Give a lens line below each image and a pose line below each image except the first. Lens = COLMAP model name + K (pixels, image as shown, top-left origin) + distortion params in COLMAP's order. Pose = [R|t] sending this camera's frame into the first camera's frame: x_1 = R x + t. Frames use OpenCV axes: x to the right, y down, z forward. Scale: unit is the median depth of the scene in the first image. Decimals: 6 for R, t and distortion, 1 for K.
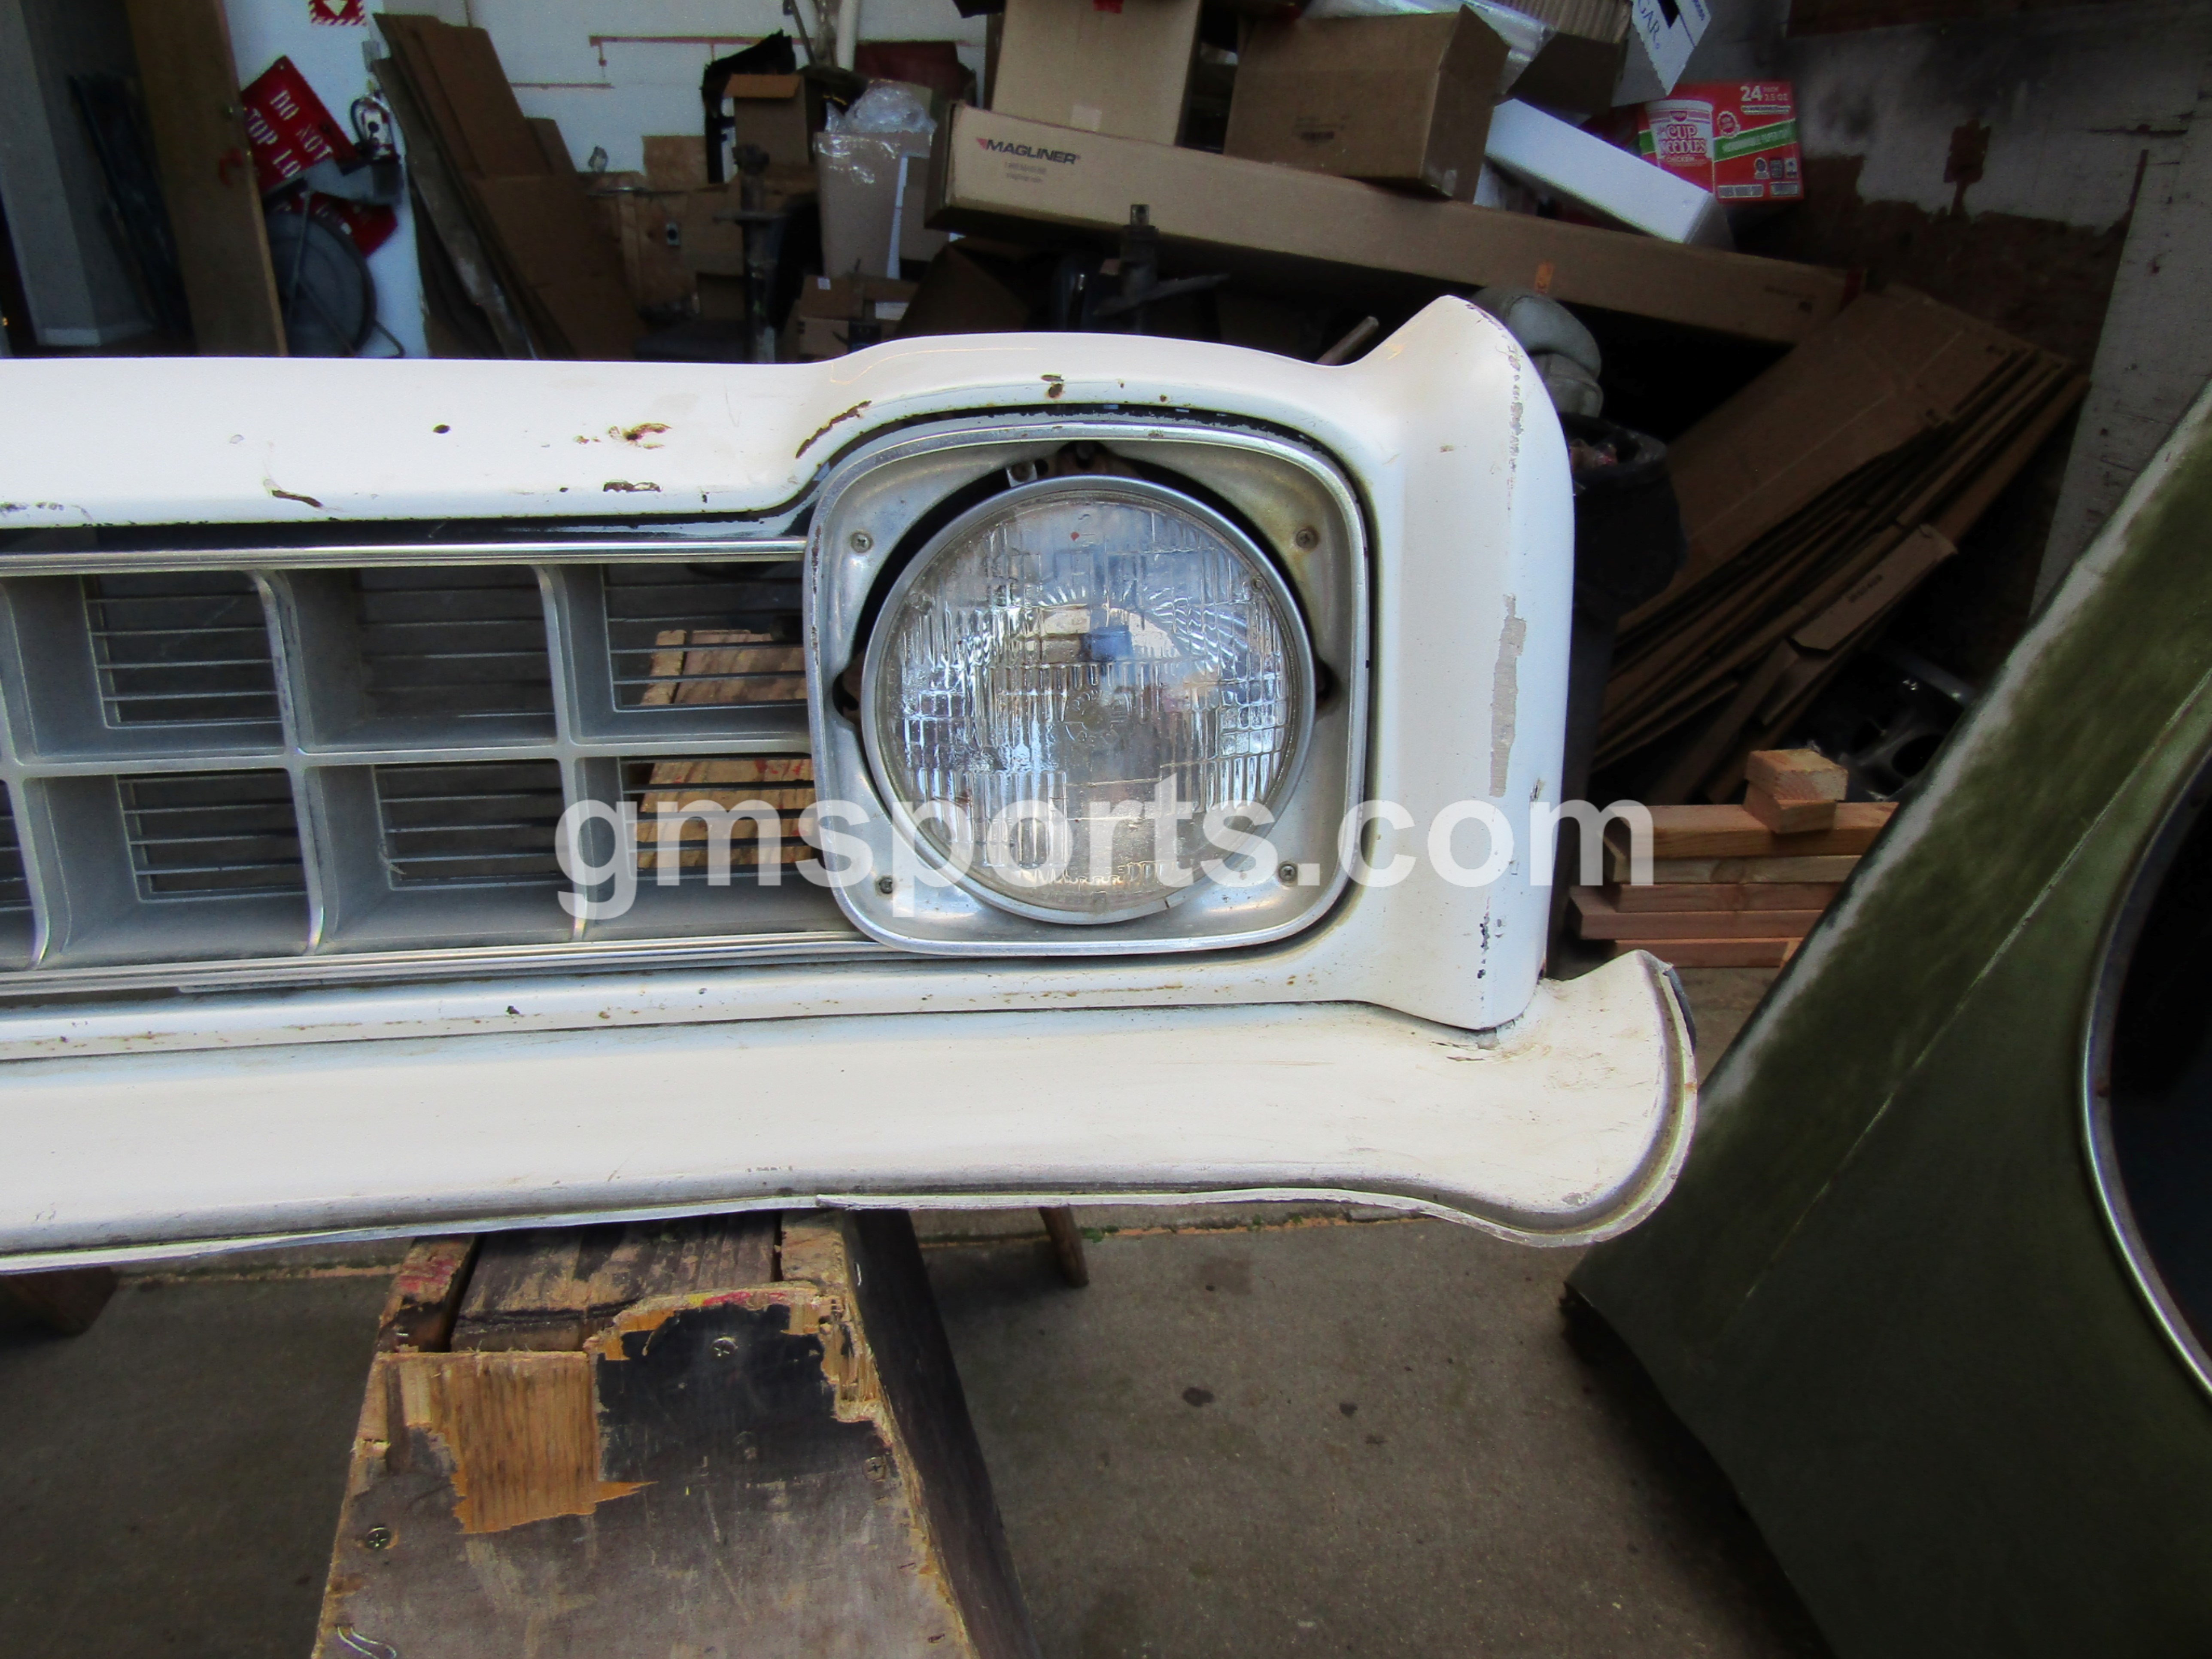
lens RADIAL K [[1576.8, 0, 1111.5], [0, 1576.8, 830.5], [0, 0, 1]] dist [-0.008115, 0.001017]
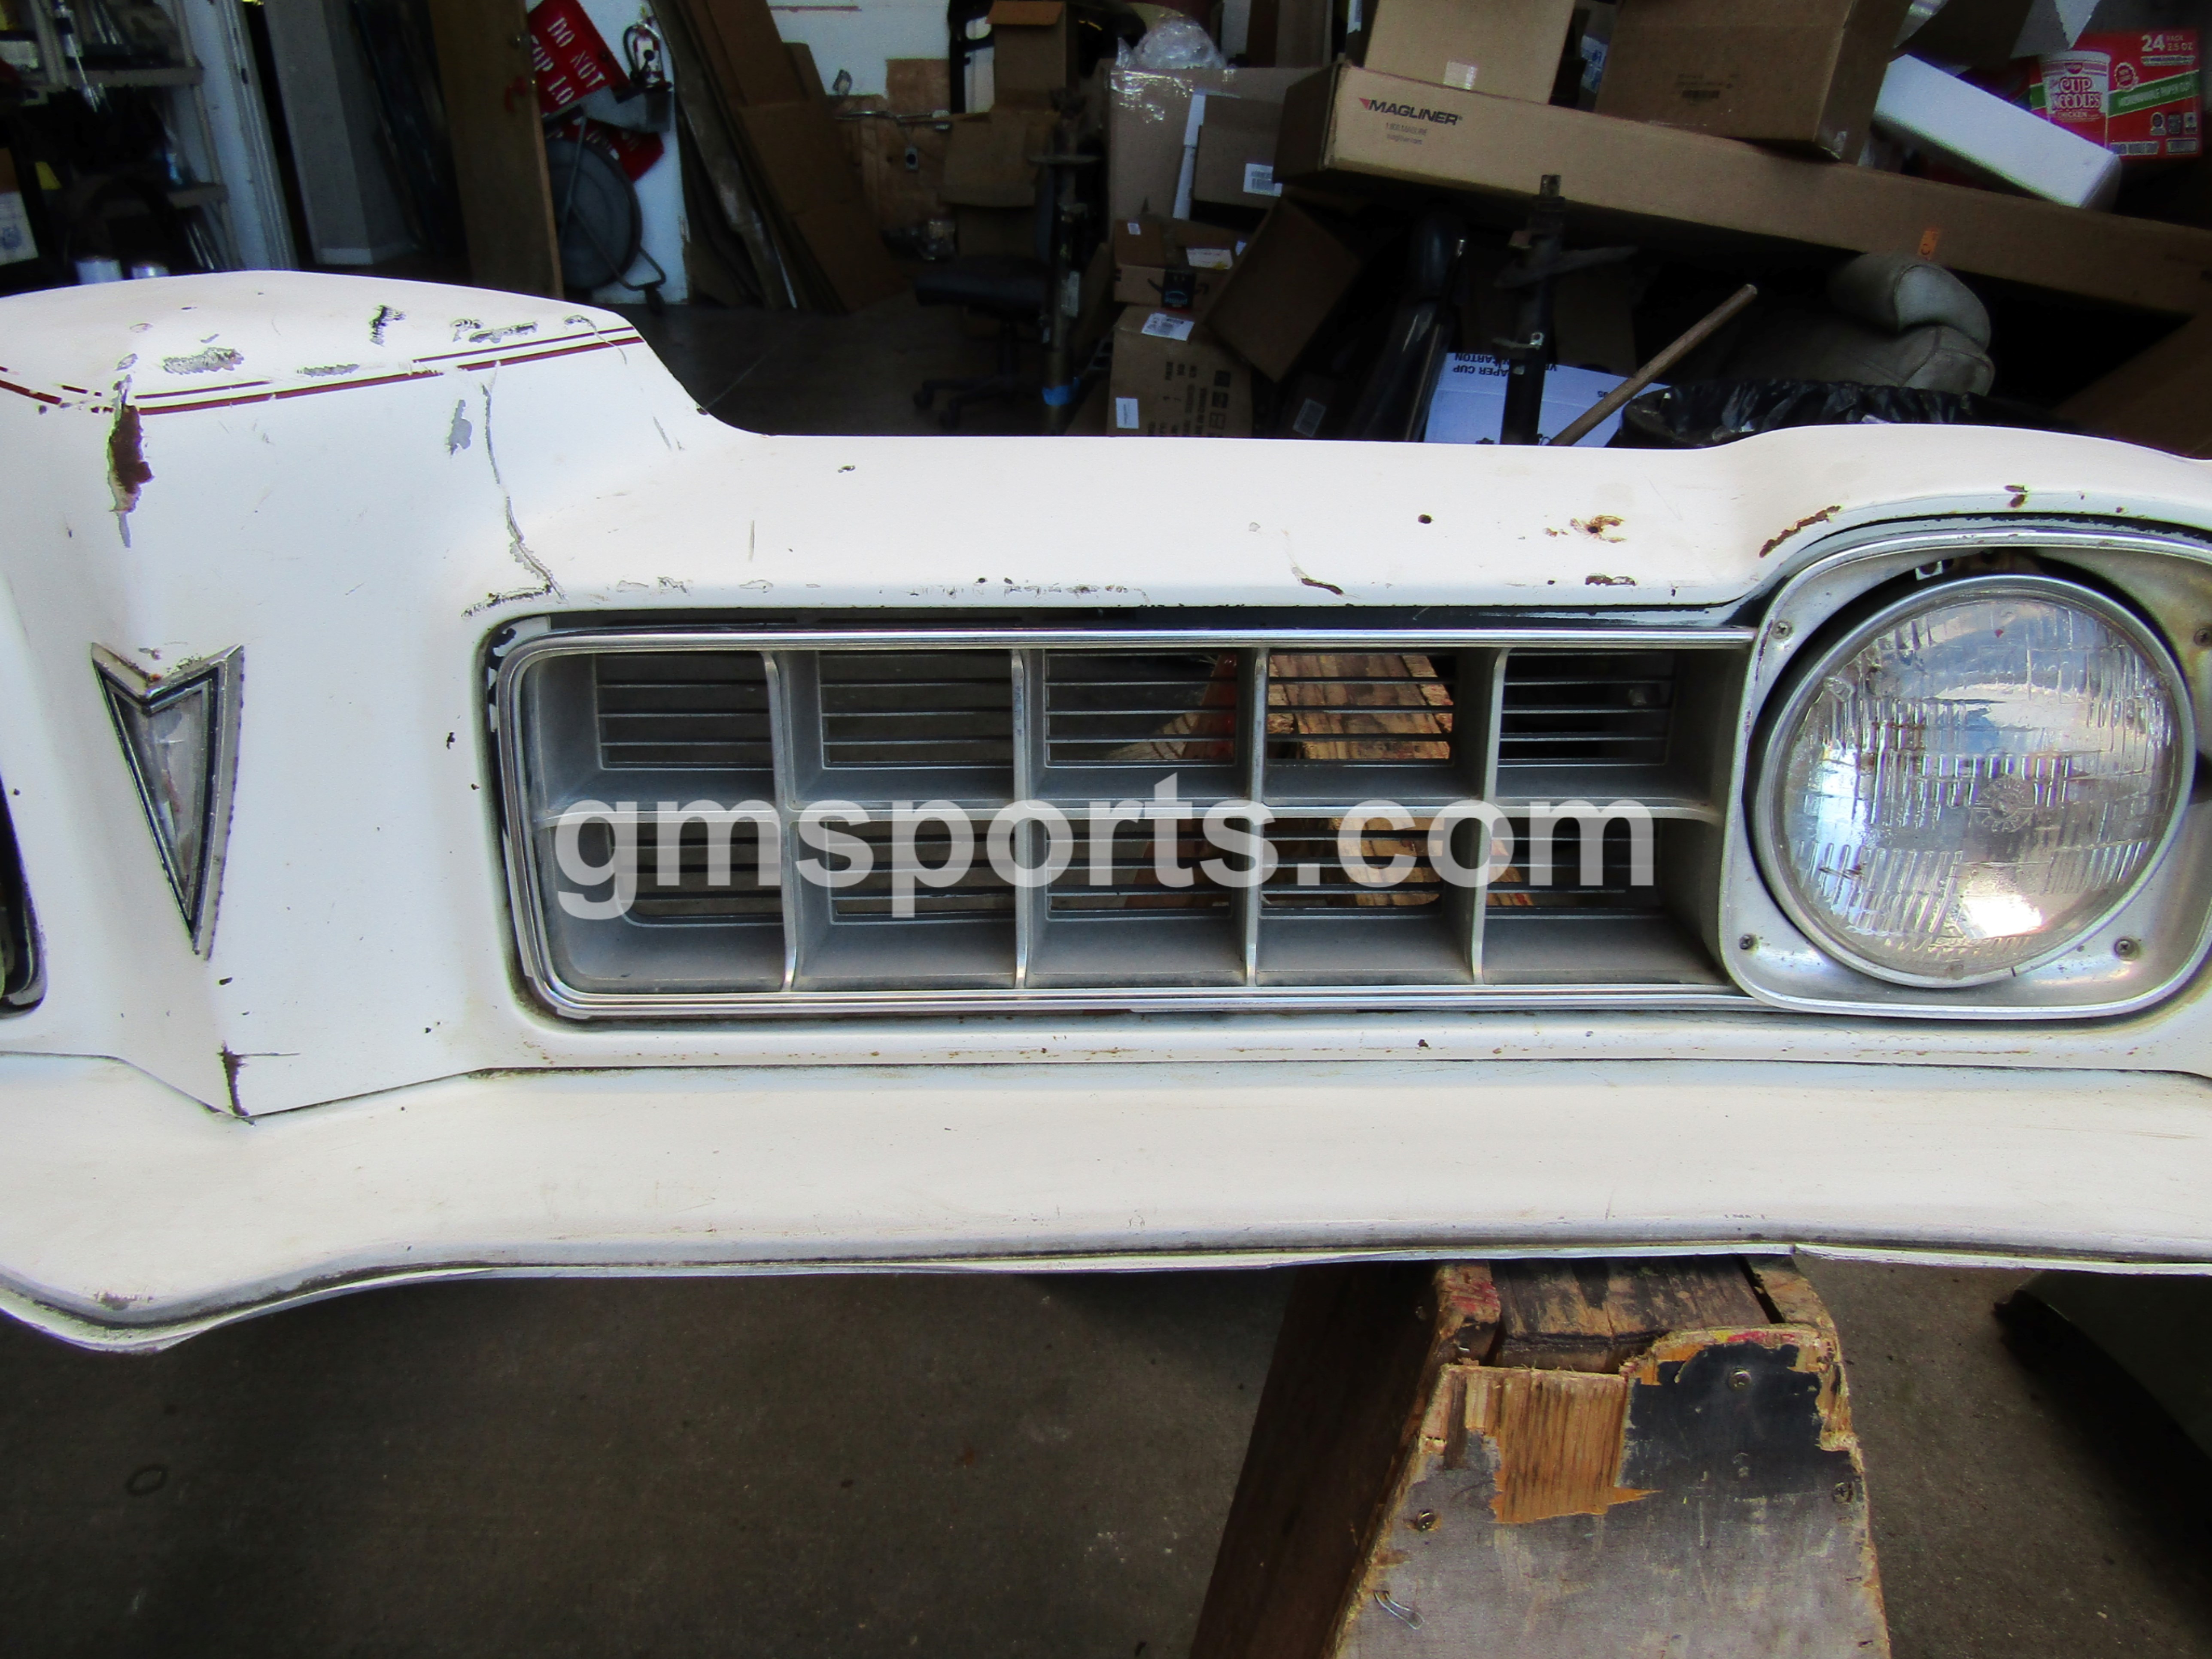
lens RADIAL K [[1578.9, 0, 1109.6], [0, 1578.9, 831.3], [0, 0, 1]] dist [-0.007740, 0.002365]
pose [[0.994334, 0.046328, -0.095678, -0.138251], [-0.041662, 0.997870, 0.050205, -0.022258], [0.097800, -0.045934, 0.994146, -0.031329]]
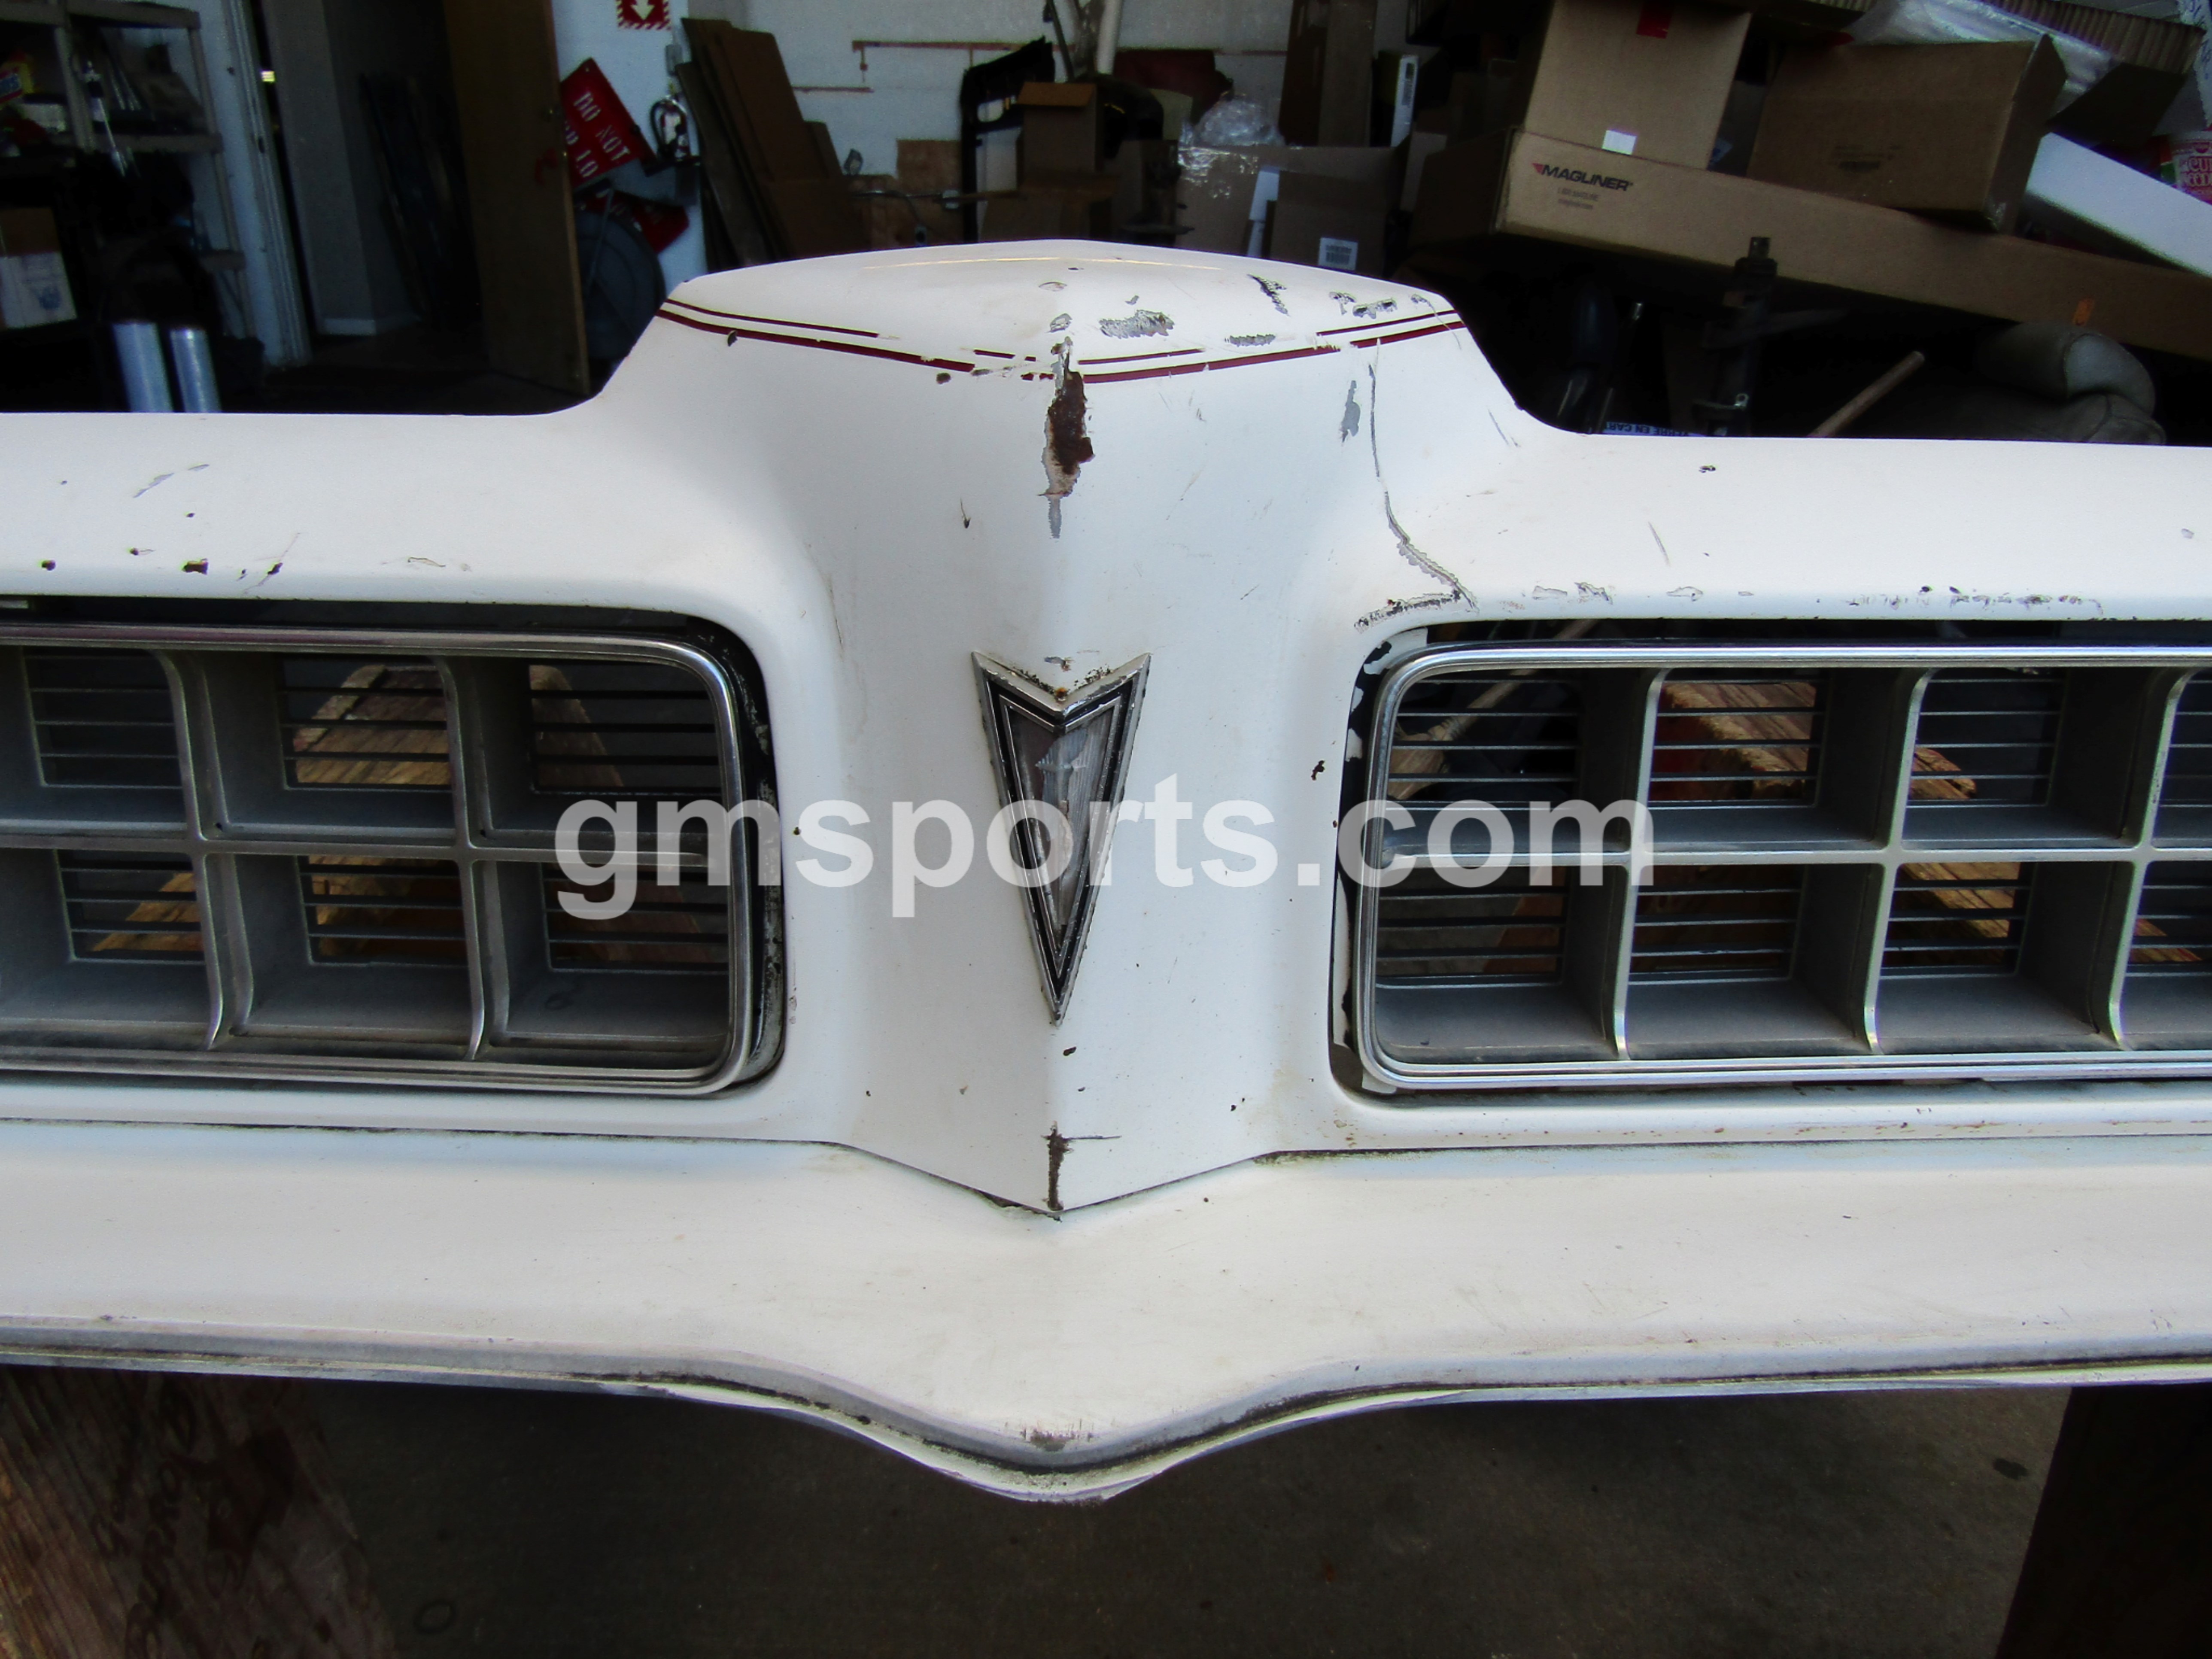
lens RADIAL K [[1578.9, 0, 1109.6], [0, 1578.9, 831.3], [0, 0, 1]] dist [-0.007740, 0.002365]
pose [[0.997254, 0.040365, -0.062087, -0.298807], [-0.040456, 0.999181, -0.000206, -0.008682], [0.062028, 0.002718, 0.998071, -0.007932]]
